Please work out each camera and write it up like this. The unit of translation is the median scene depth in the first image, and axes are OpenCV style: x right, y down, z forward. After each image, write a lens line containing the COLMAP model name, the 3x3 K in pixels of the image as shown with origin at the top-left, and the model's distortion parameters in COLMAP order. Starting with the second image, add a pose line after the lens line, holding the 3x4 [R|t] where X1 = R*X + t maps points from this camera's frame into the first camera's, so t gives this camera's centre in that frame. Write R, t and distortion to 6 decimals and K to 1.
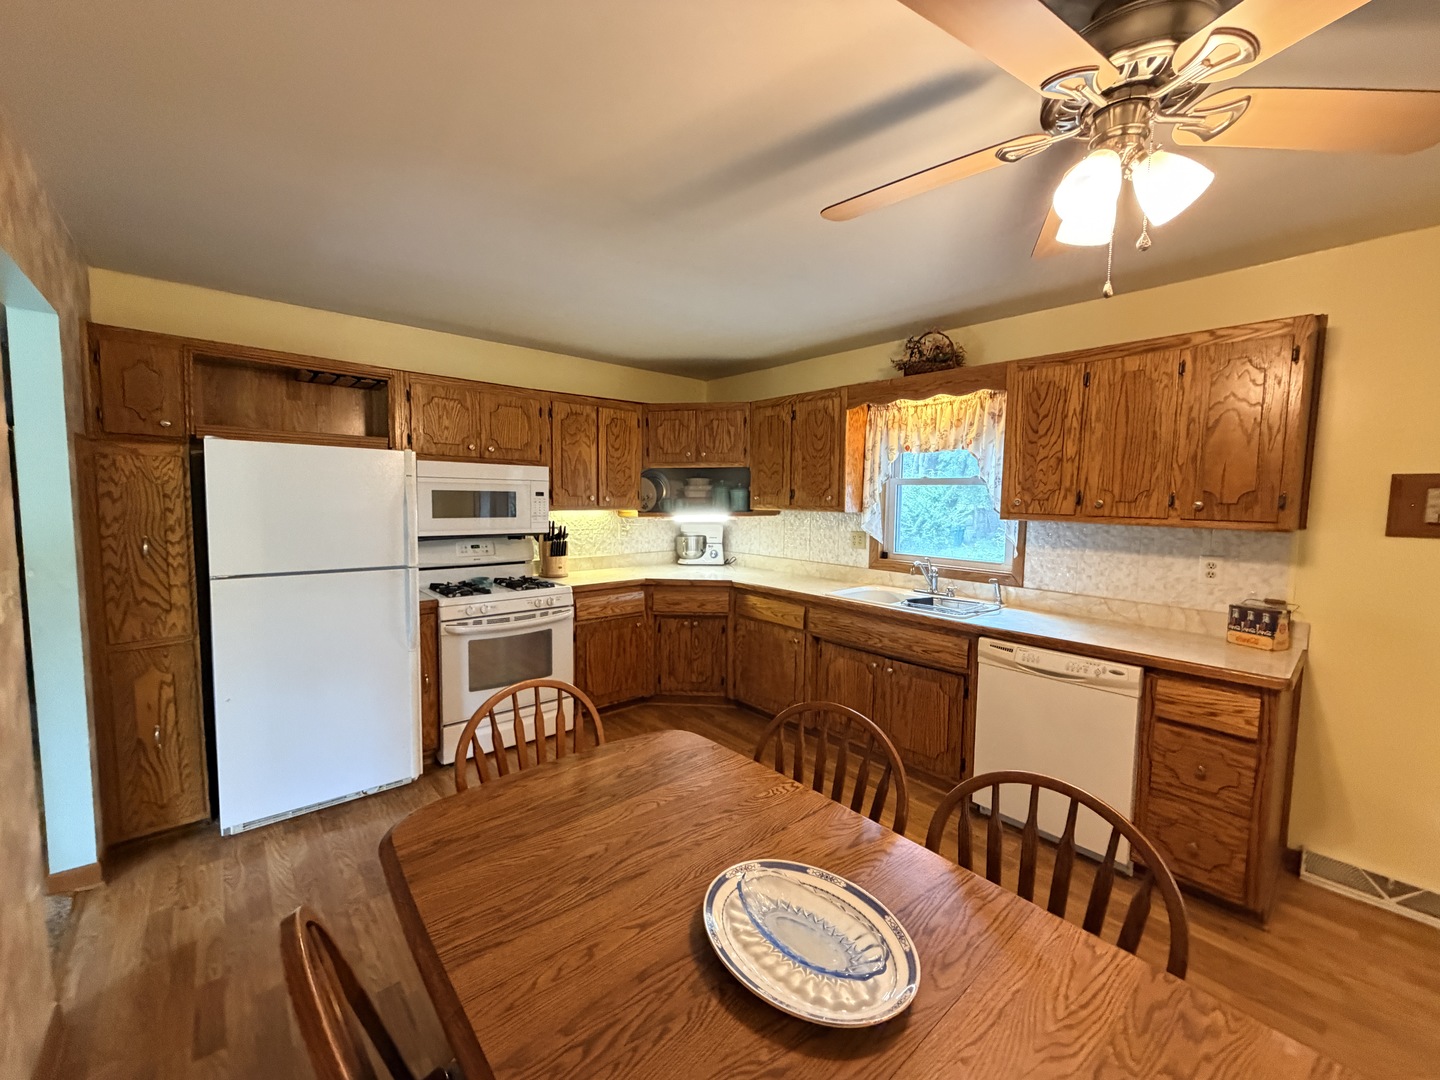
lens RADIAL K [[574.8, 0, 721.4], [0, 574.8, 539.1], [0, 0, 1]] dist [0.000748, -0.000197]
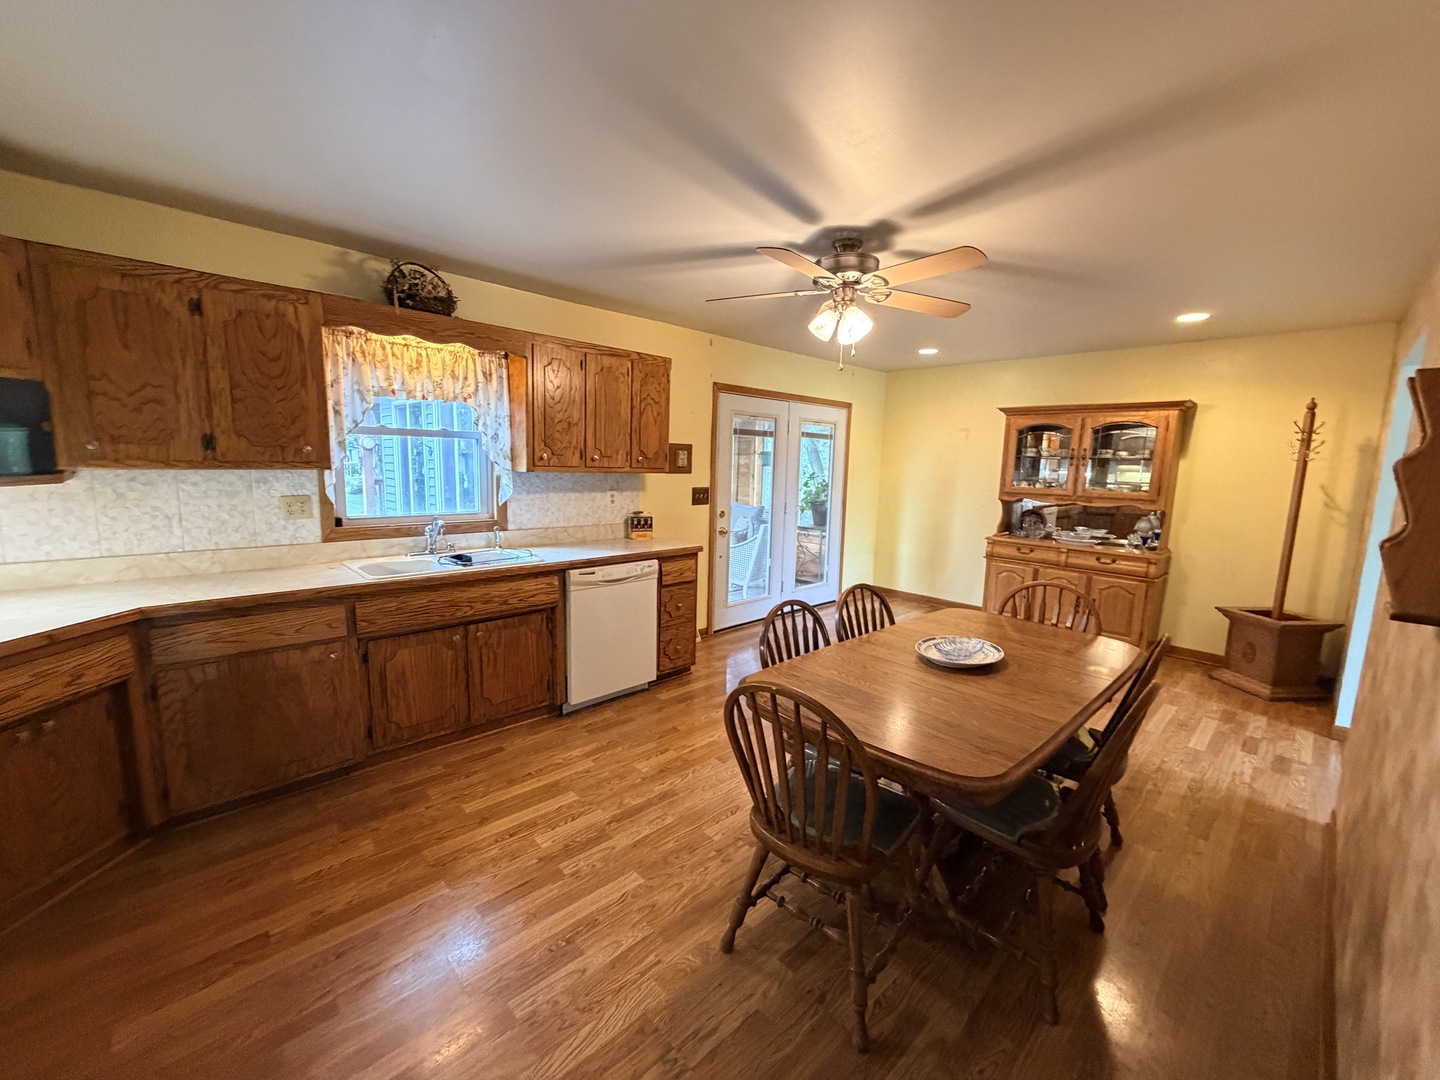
lens RADIAL K [[574.8, 0, 720.8], [0, 574.8, 538.3], [0, 0, 1]] dist [0.000748, -0.000197]
pose [[-0.036837, -0.153074, 0.987528, -0.691299], [0.046477, 0.986867, 0.154705, -0.064178], [-0.998240, 0.051596, -0.029239, 0.665713]]
